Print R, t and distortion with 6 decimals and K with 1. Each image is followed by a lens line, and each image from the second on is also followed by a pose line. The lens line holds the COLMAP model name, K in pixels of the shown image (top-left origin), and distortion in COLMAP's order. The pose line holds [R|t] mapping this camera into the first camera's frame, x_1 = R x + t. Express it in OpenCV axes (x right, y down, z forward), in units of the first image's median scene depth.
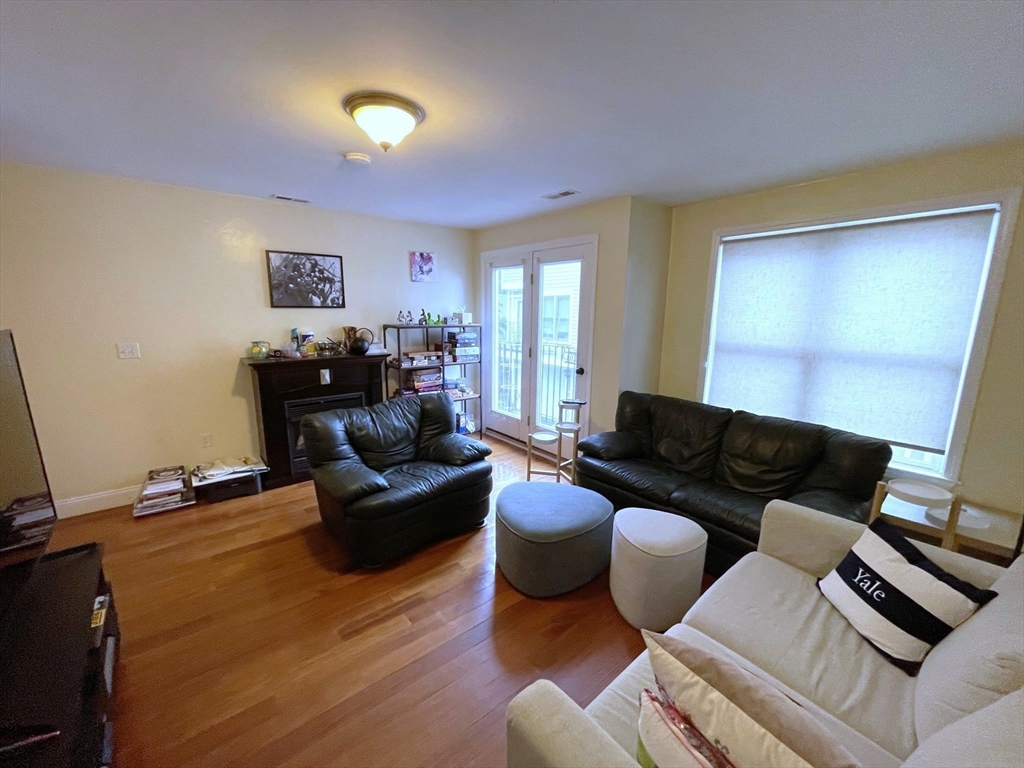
lens RADIAL K [[410.9, 0, 512.1], [0, 410.9, 388.4], [0, 0, 1]] dist [0.002974, 0.000219]
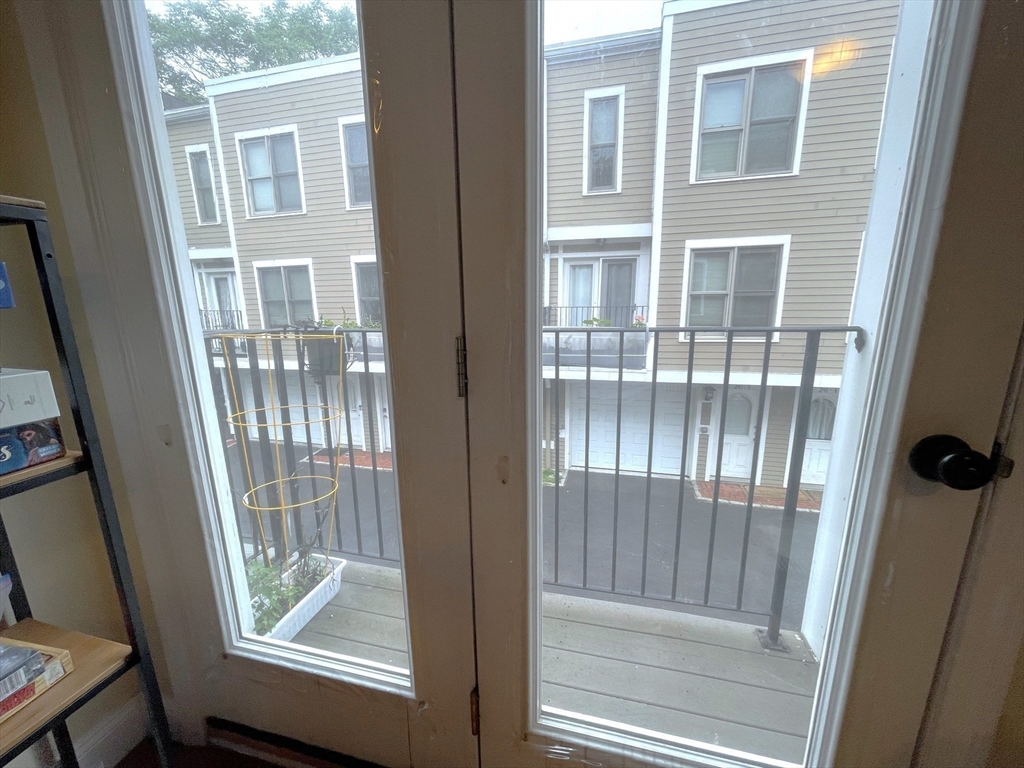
lens RADIAL K [[410.9, 0, 515.2], [0, 410.9, 383.5], [0, 0, 1]] dist [0.002974, 0.000219]
pose [[0.807809, -0.135871, 0.573572, -0.036063], [0.122969, 0.990506, 0.061449, -0.082668], [-0.576475, 0.020892, 0.816847, 0.796501]]
